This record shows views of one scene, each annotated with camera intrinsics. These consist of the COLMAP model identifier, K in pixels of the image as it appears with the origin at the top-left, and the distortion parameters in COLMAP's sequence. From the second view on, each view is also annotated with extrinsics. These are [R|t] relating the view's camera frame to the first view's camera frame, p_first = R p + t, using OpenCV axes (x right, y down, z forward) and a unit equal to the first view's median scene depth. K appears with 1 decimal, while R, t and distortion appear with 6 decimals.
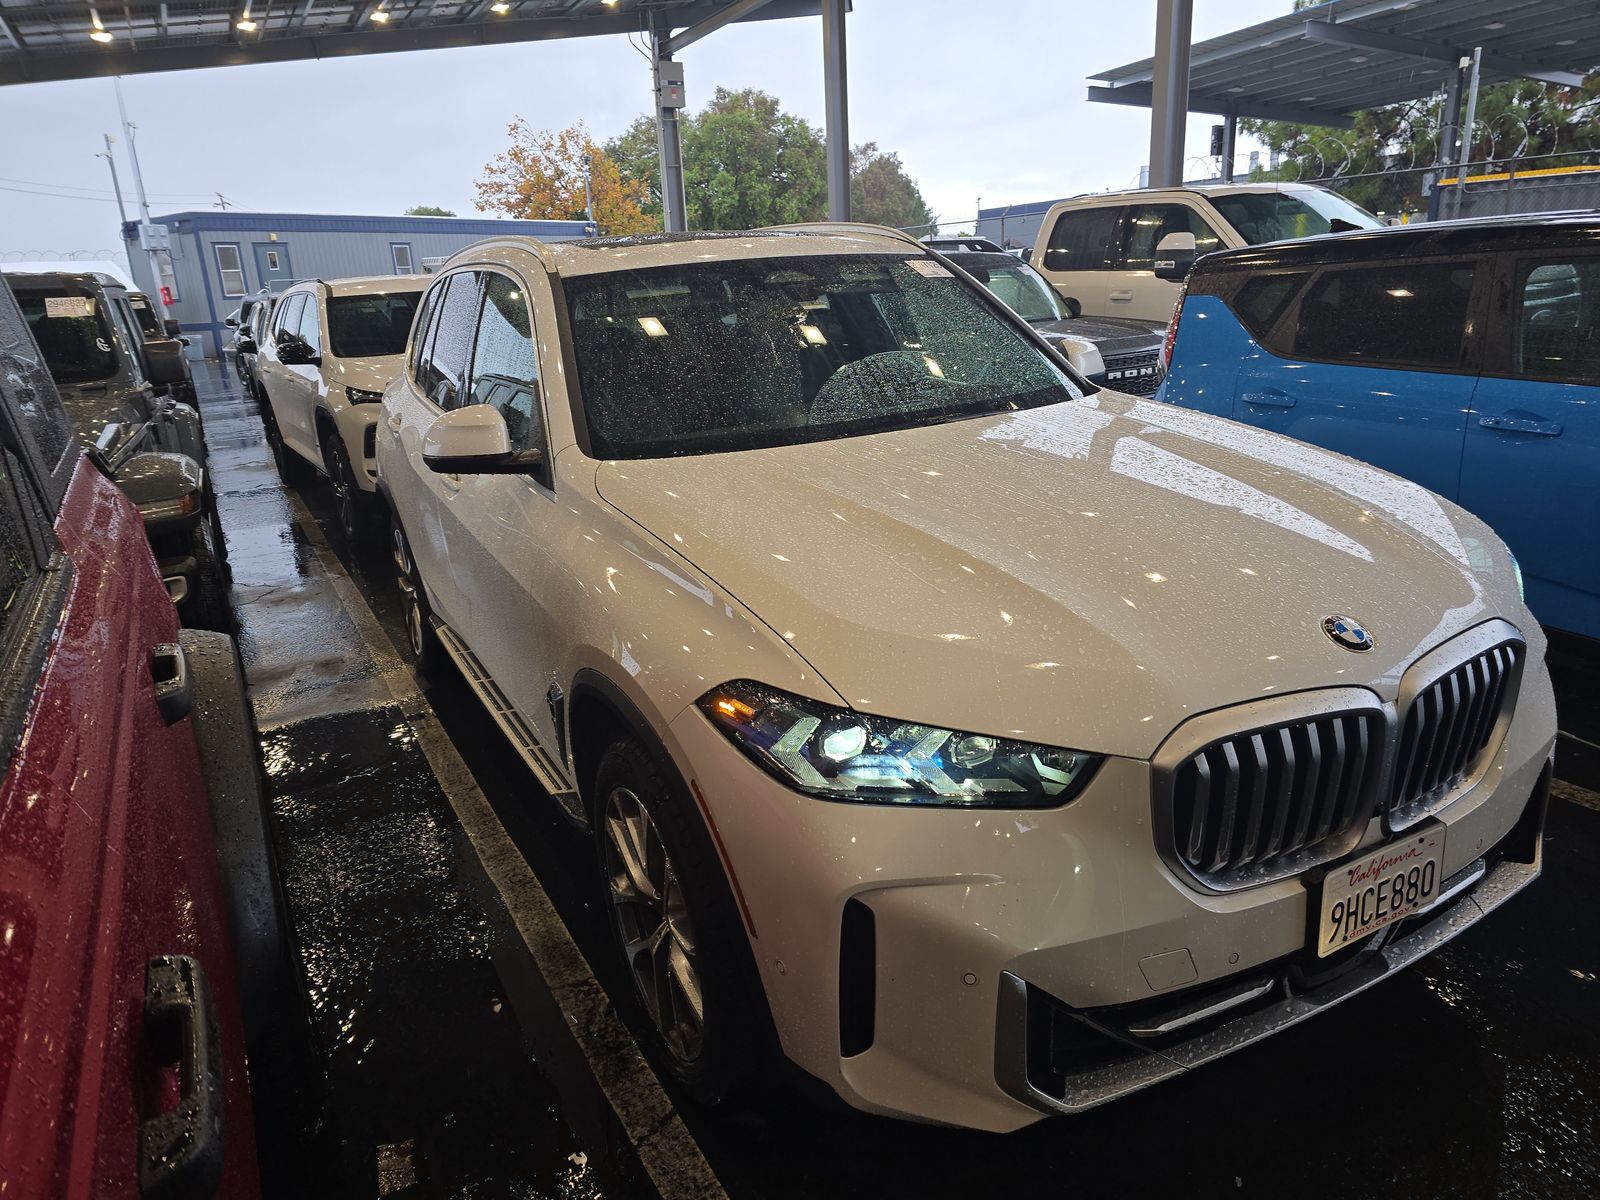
lens RADIAL K [[1080.0, 0, 782.2], [0, 1080.0, 599.2], [0, 0, 1]] dist [0.090624, -0.112125]
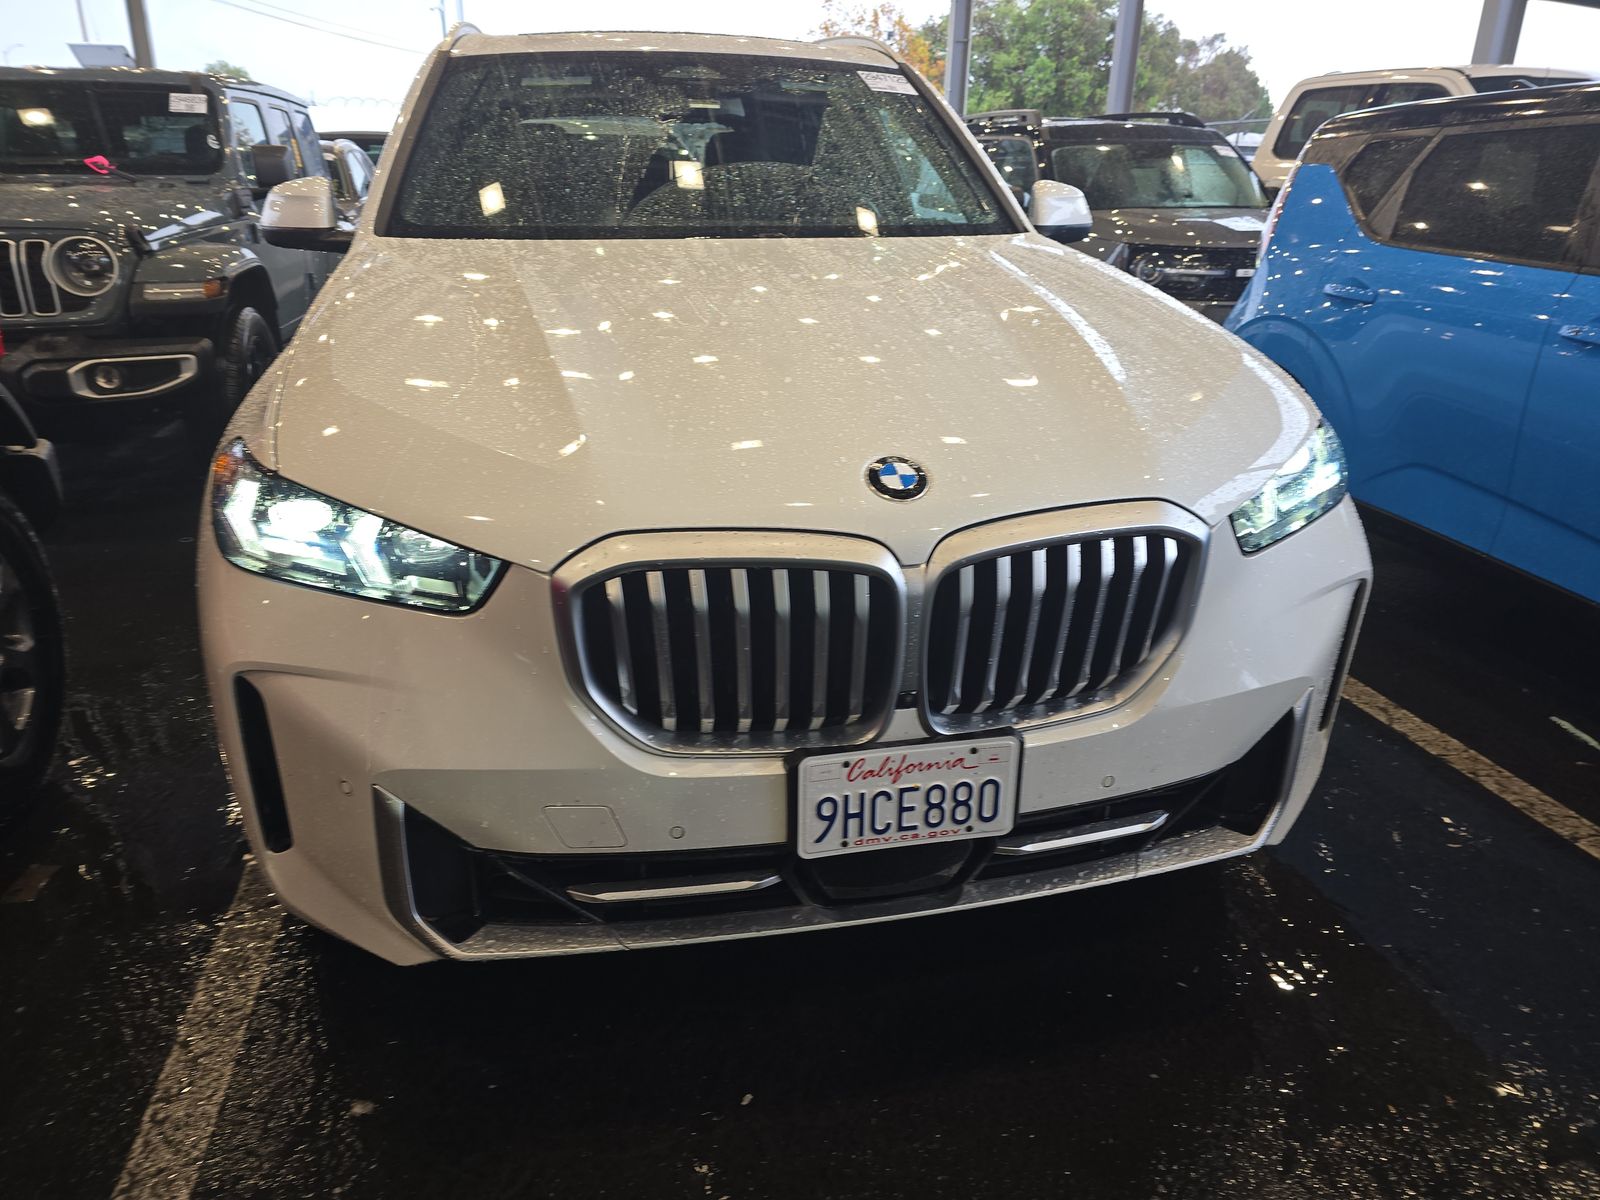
lens RADIAL K [[1080.0, 0, 782.2], [0, 1080.0, 599.2], [0, 0, 1]] dist [0.090624, -0.112125]
pose [[0.961630, 0.160878, -0.222229, 0.603499], [-0.141117, 0.984702, 0.102215, 0.048346], [0.235273, -0.066933, 0.969622, 0.201403]]
